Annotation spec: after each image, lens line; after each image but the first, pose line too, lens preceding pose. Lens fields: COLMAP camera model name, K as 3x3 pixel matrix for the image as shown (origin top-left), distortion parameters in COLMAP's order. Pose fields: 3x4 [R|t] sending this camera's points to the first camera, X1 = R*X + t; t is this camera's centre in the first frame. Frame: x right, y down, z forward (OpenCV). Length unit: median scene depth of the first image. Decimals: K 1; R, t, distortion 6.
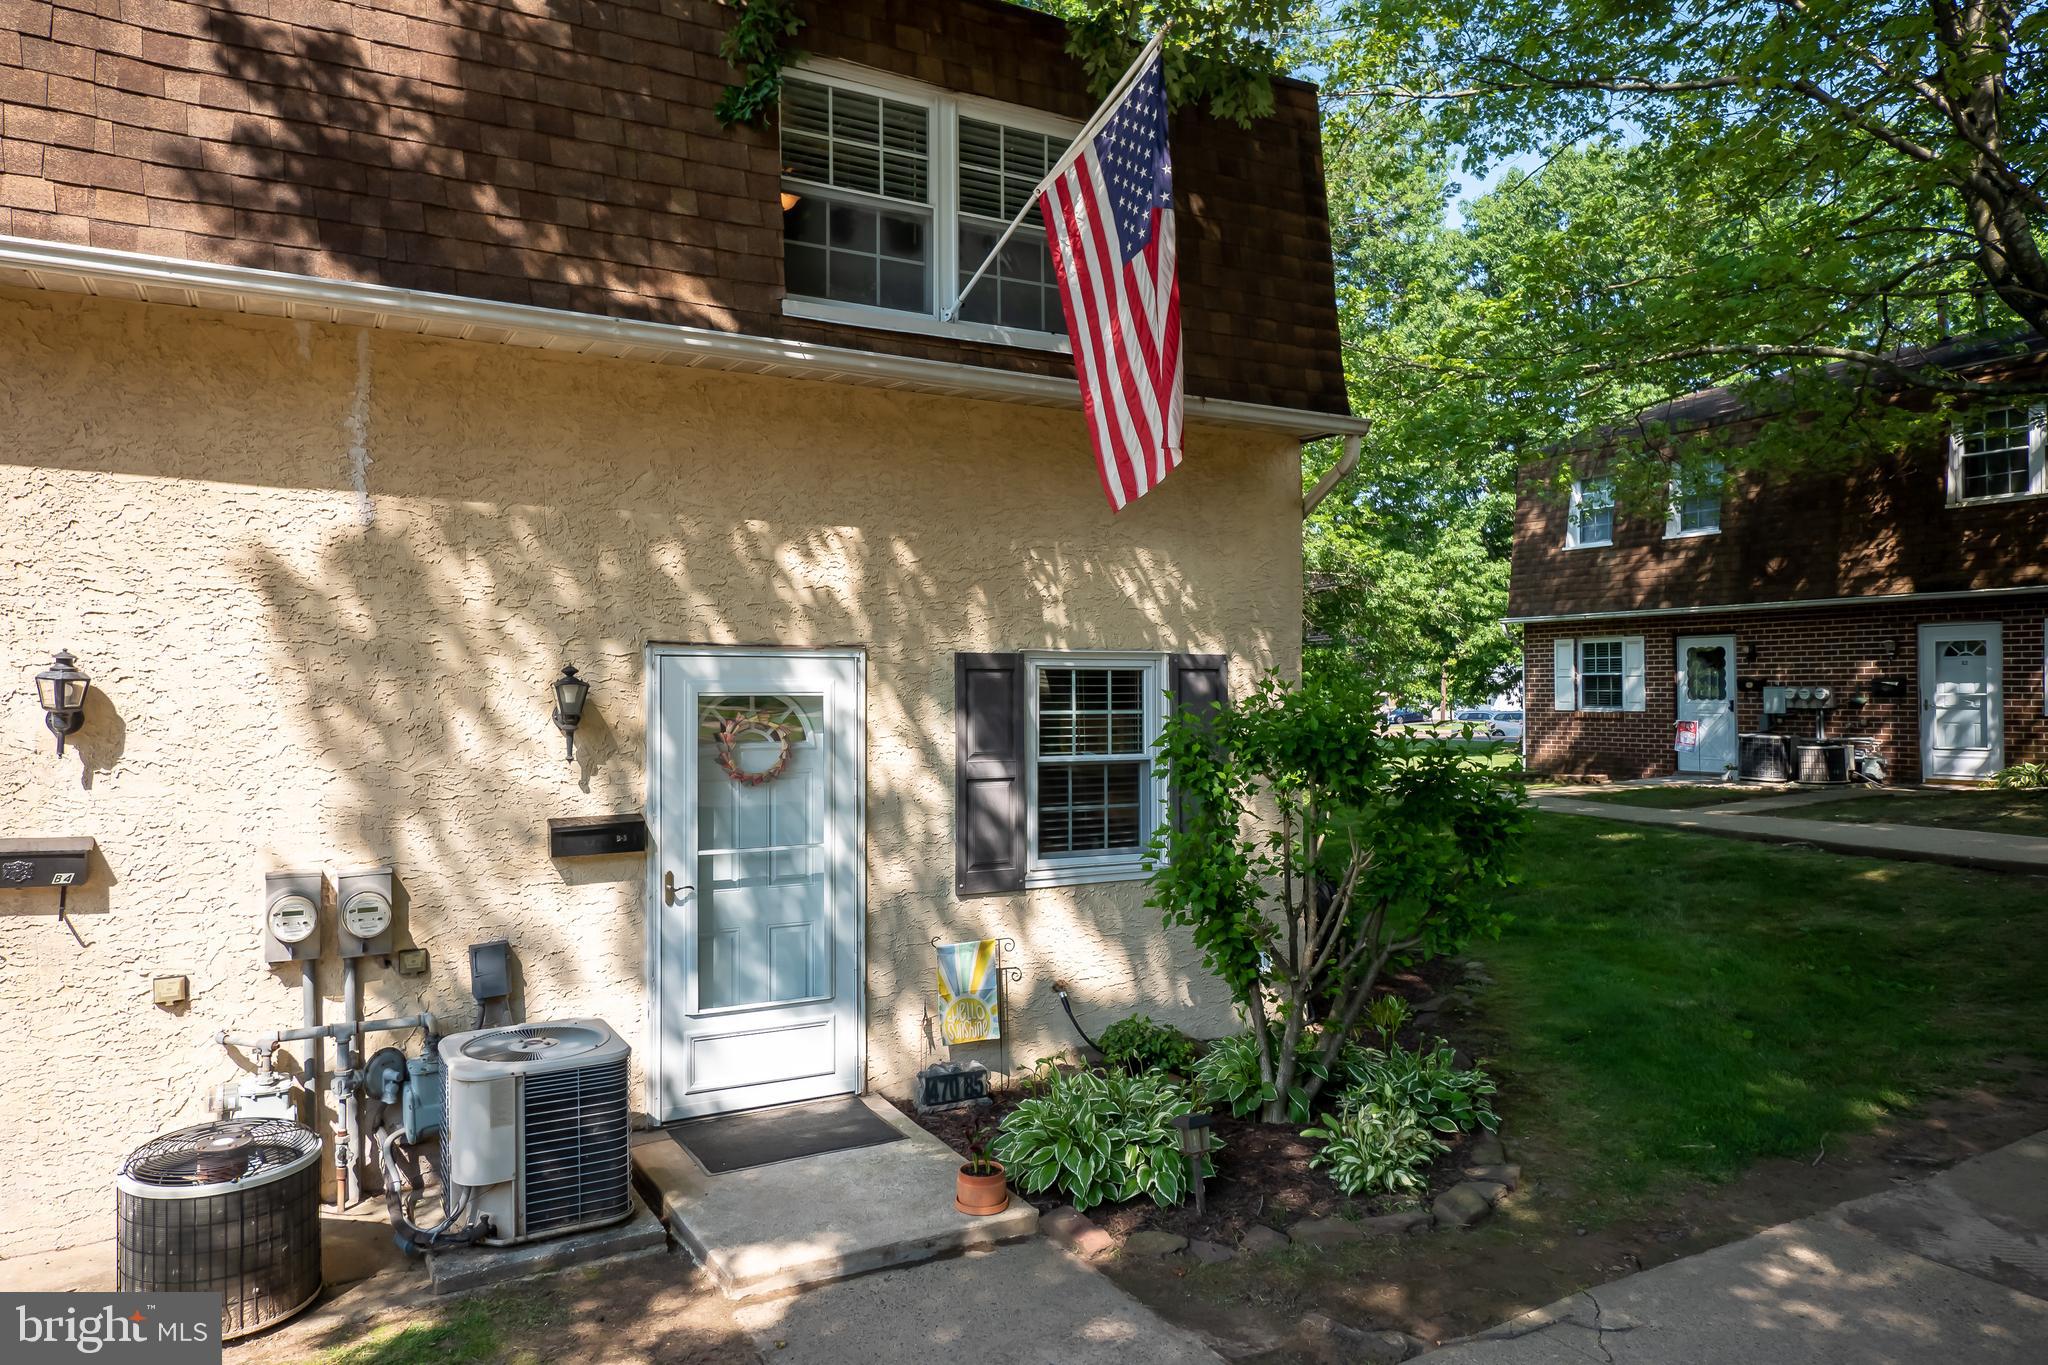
lens RADIAL K [[1335.1, 0, 1005.6], [0, 1335.1, 667.7], [0, 0, 1]] dist [-0.004116, -0.000793]
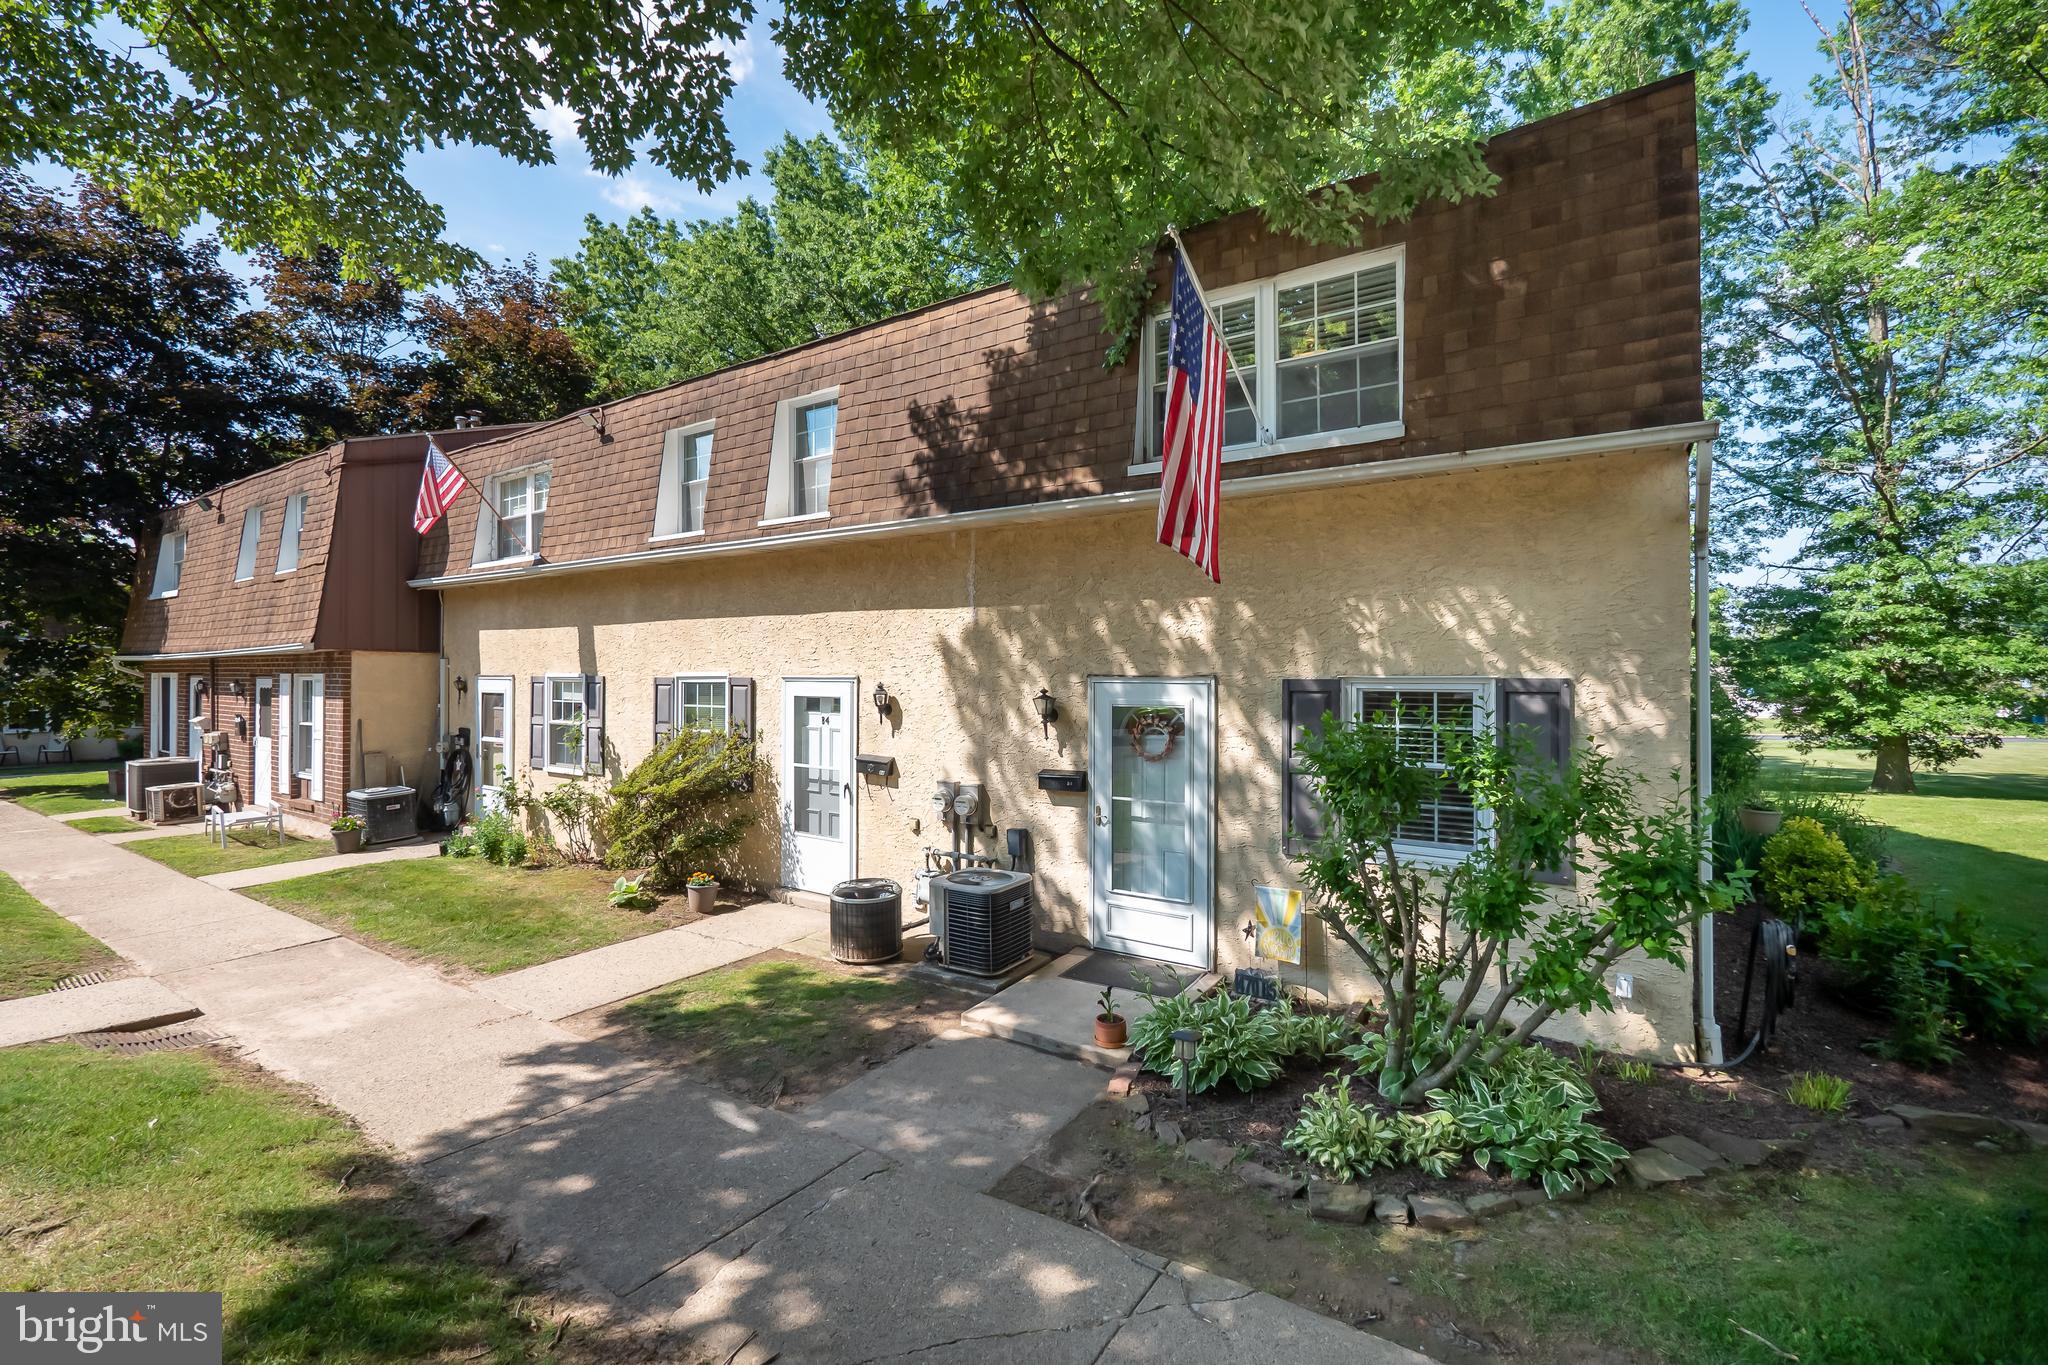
lens RADIAL K [[879.5, 0, 1009.6], [0, 879.5, 668.0], [0, 0, 1]] dist [-0.004083, -0.000331]
pose [[0.460089, -0.002014, -0.887871, 0.726735], [0.017435, 0.999825, 0.006767, -0.037530], [0.887702, -0.018593, 0.460044, 0.368654]]
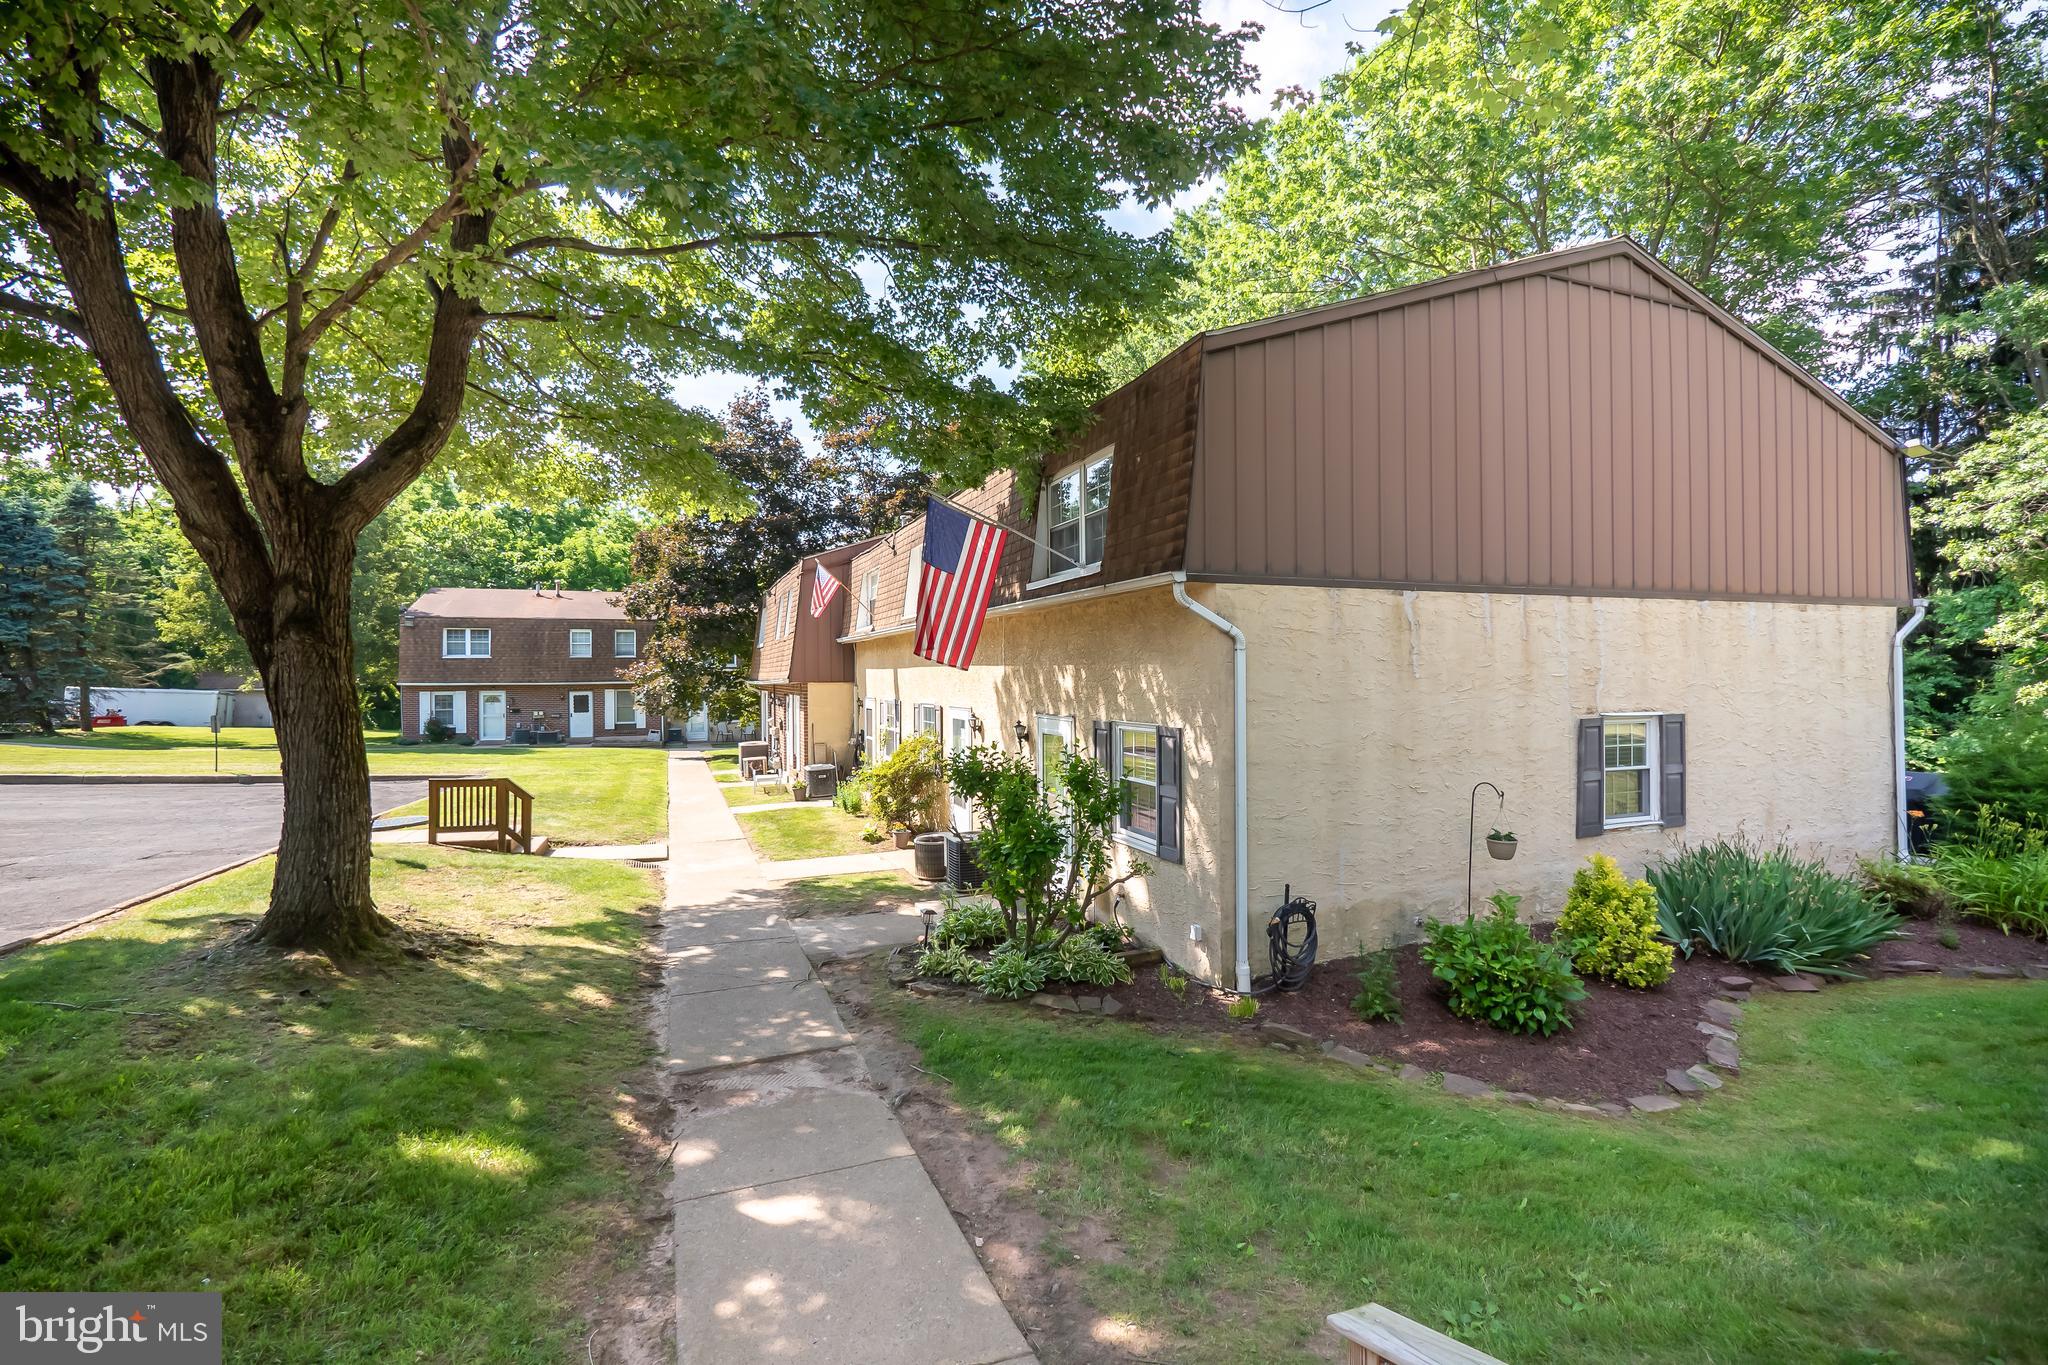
lens RADIAL K [[879.5, 0, 1009.6], [0, 879.5, 668.0], [0, 0, 1]] dist [-0.004083, -0.000331]
pose [[-0.125986, -0.001957, -0.992030, 1.549627], [0.033730, 0.999411, -0.006255, -0.100312], [0.991458, -0.034250, -0.125845, 1.179614]]
